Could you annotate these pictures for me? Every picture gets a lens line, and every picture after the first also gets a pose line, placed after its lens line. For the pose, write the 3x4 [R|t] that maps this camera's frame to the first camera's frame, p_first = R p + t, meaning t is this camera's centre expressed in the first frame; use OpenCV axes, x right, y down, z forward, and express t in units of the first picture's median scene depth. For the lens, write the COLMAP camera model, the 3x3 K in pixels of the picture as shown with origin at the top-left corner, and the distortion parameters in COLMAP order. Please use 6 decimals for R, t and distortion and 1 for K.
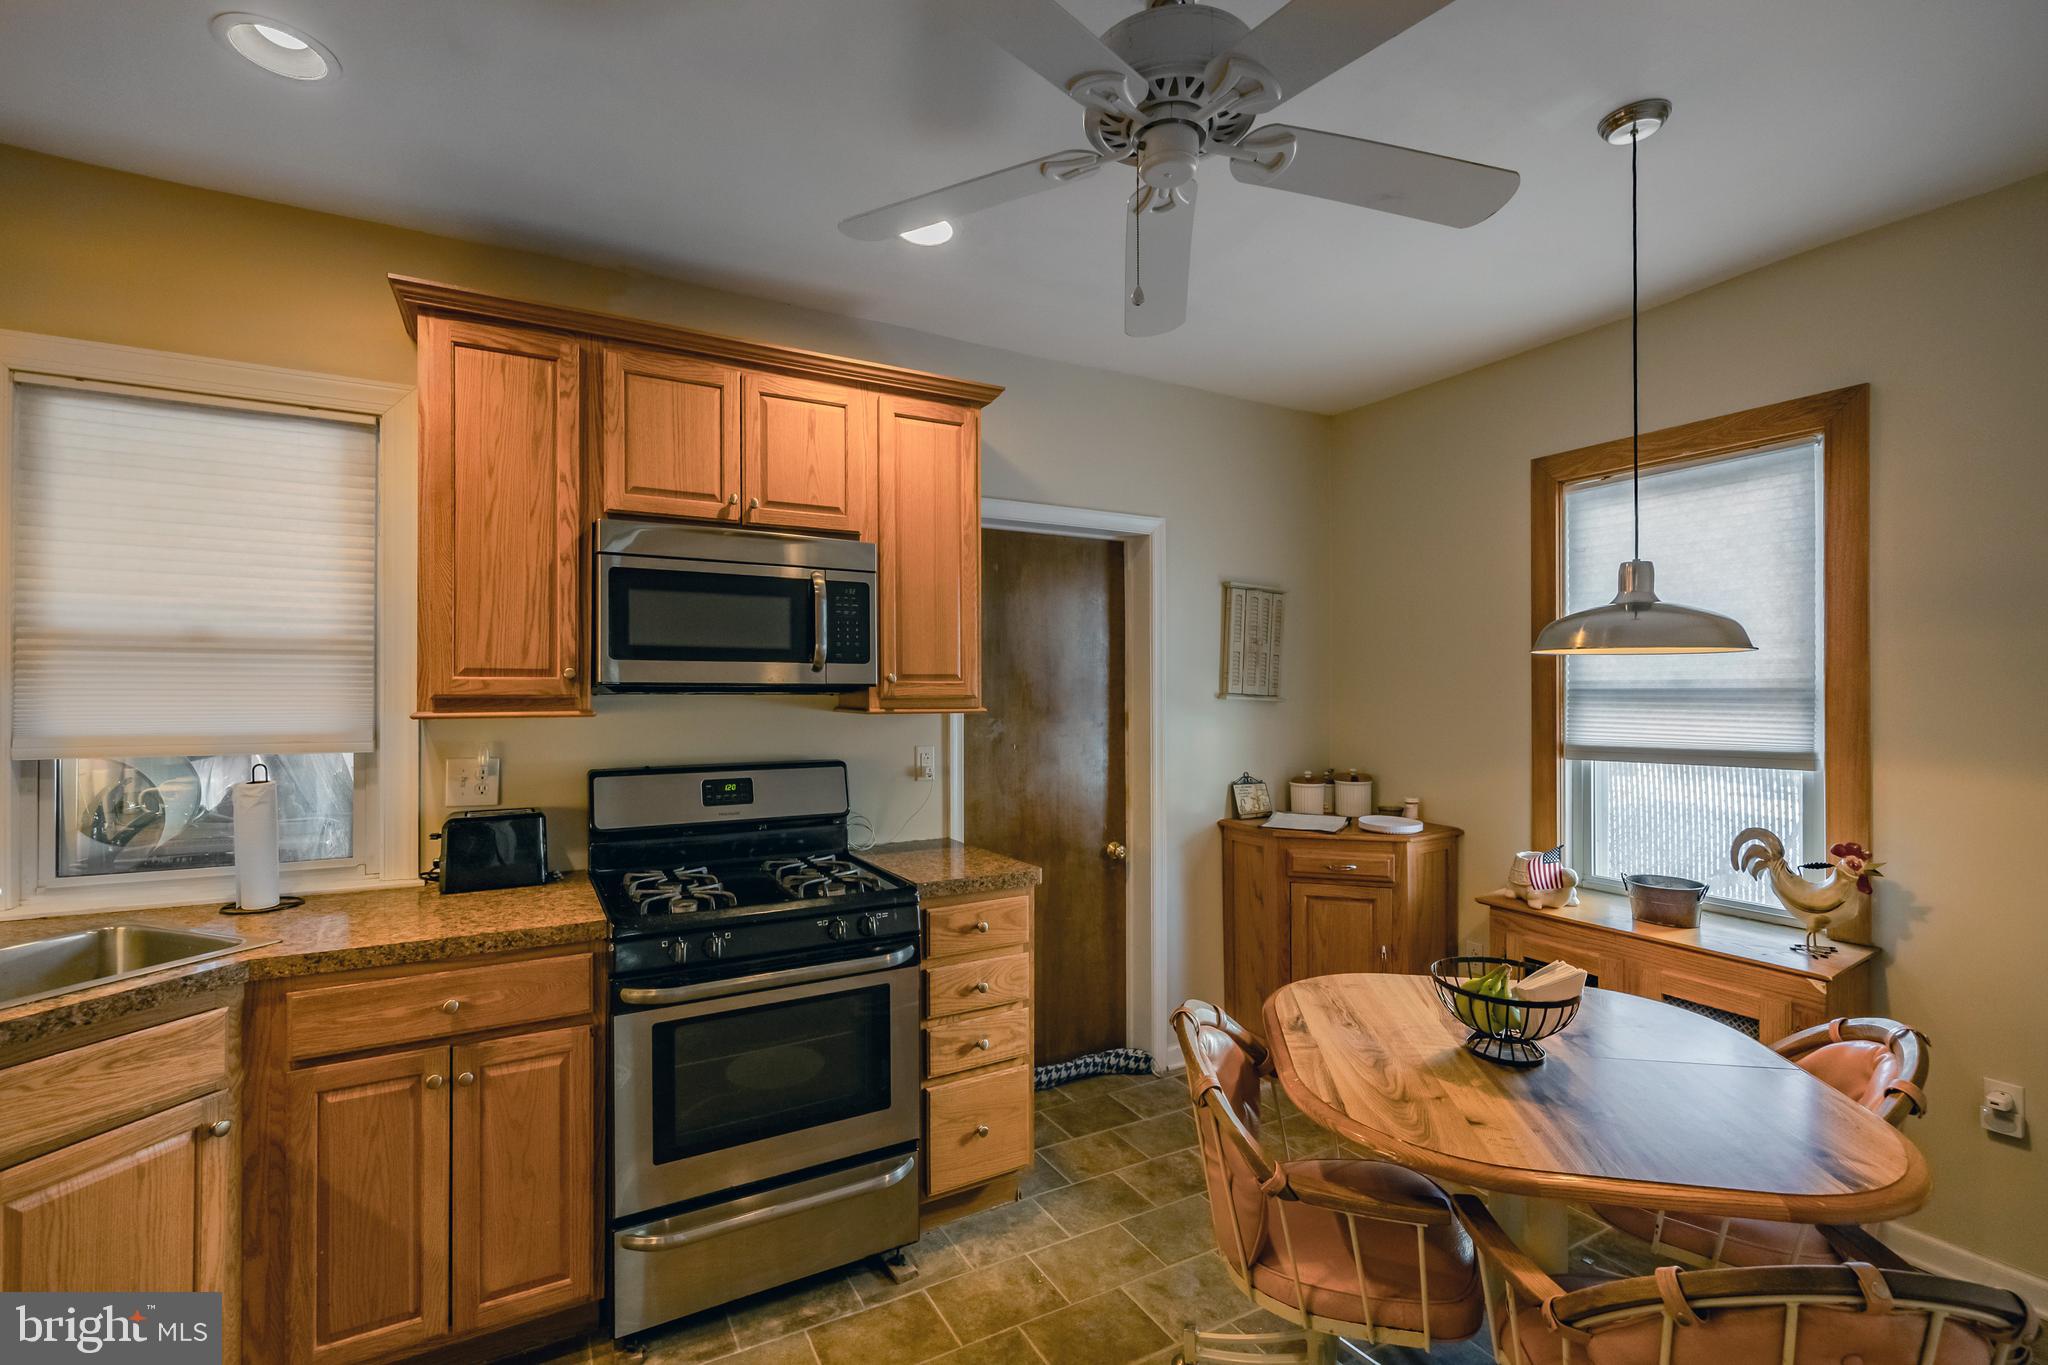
lens RADIAL K [[881.1, 0, 996.0], [0, 881.1, 687.4], [0, 0, 1]] dist [-0.000278, 0.000156]
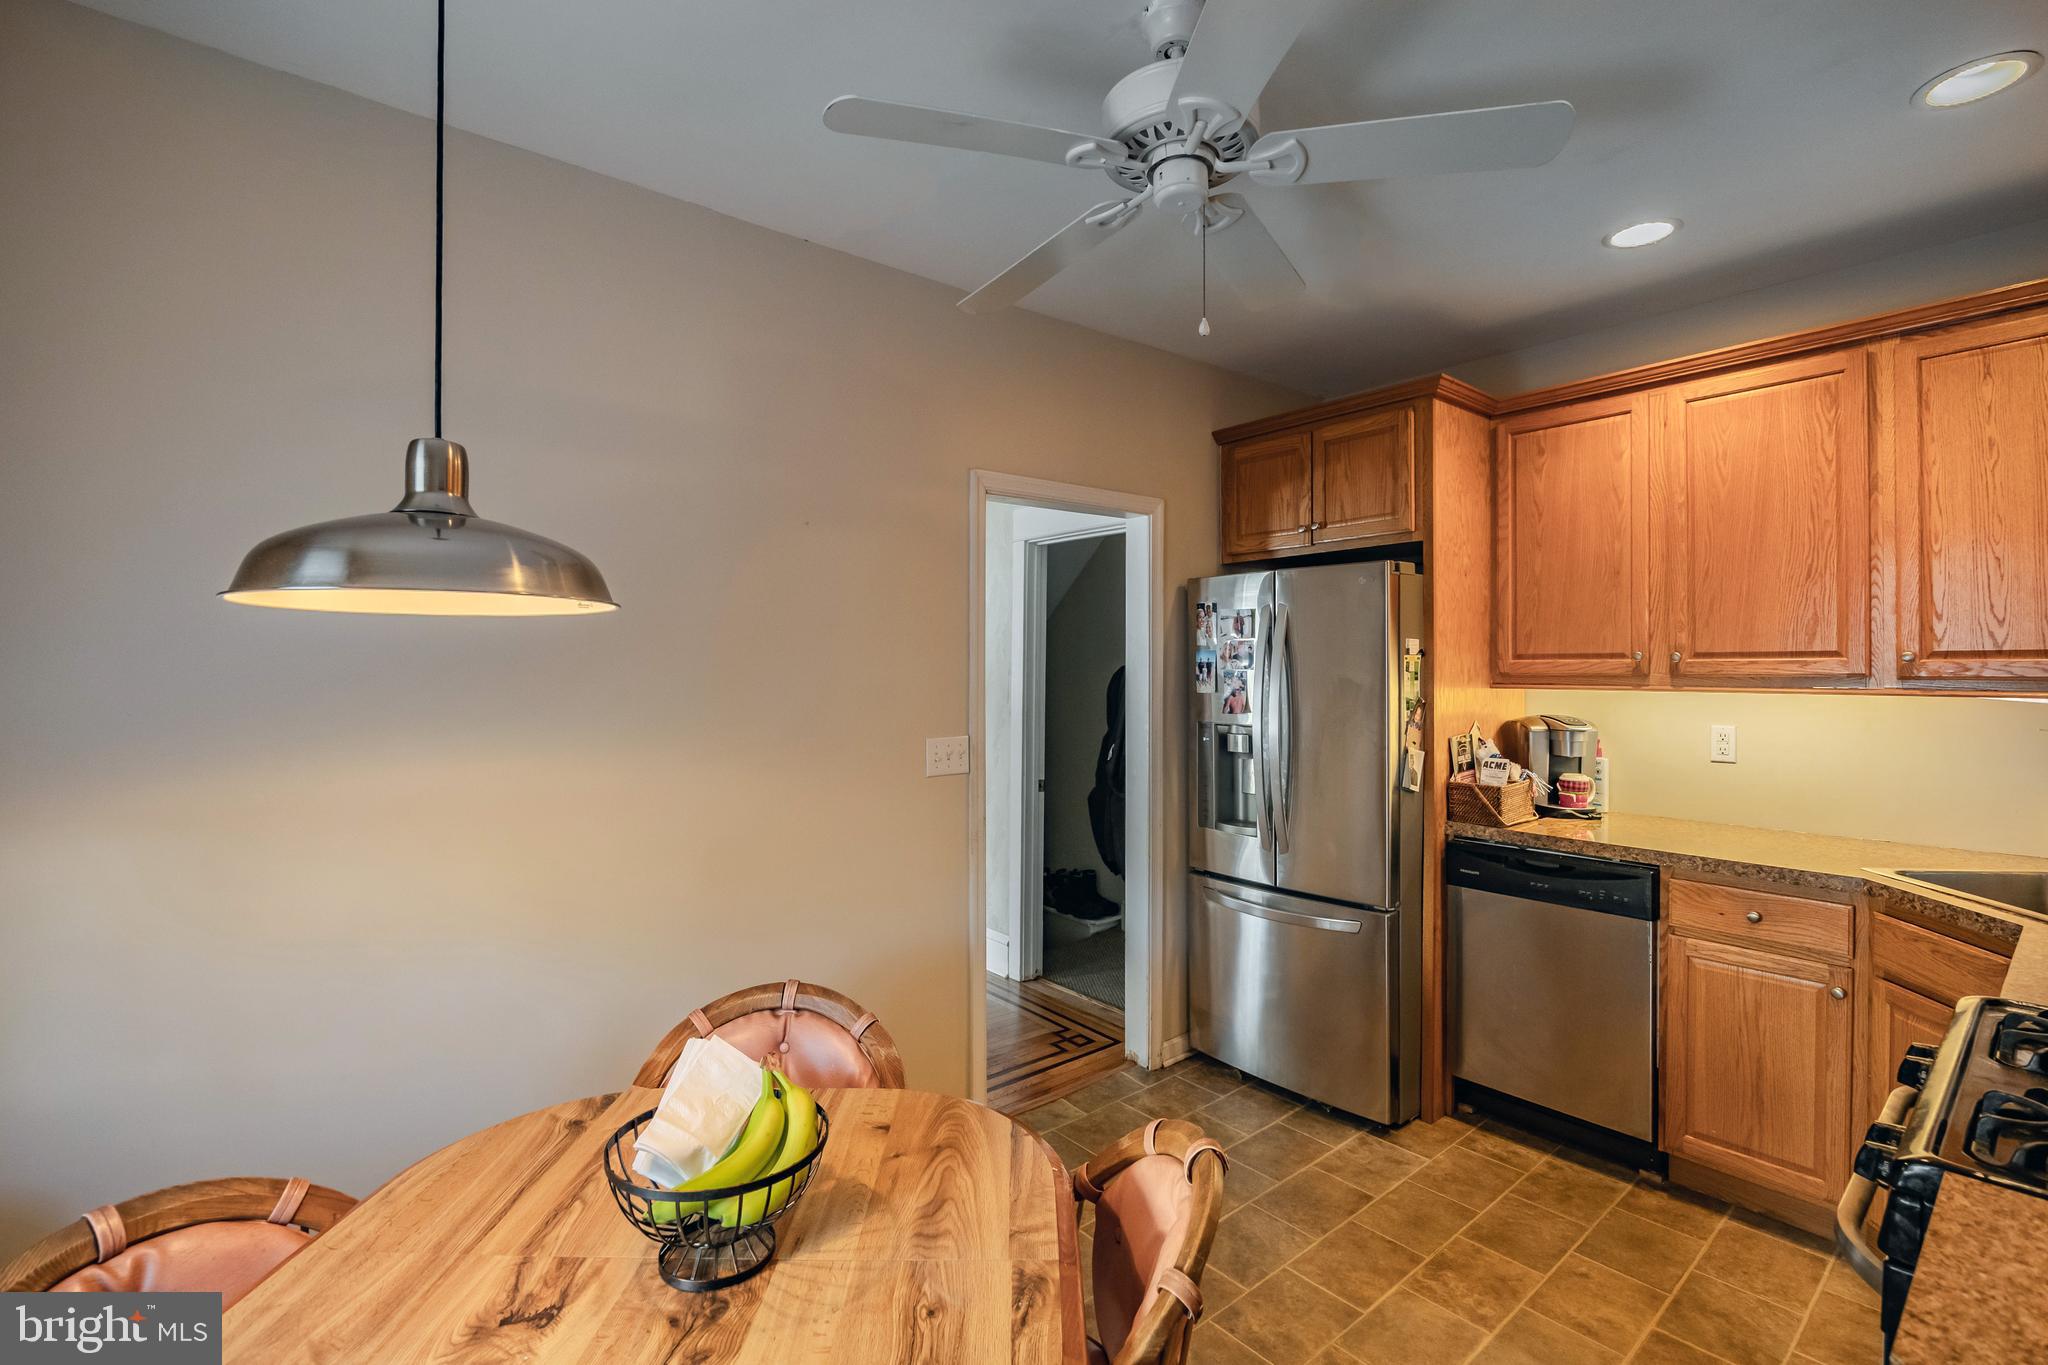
lens RADIAL K [[905.8, 0, 1021.6], [0, 905.8, 671.7], [0, 0, 1]] dist [-0.001092, -0.000069]
pose [[-0.982153, 0.000956, -0.188080, 0.387035], [0.001428, 0.999996, -0.002370, 0.002943], [0.188077, -0.002596, -0.982151, 1.326435]]
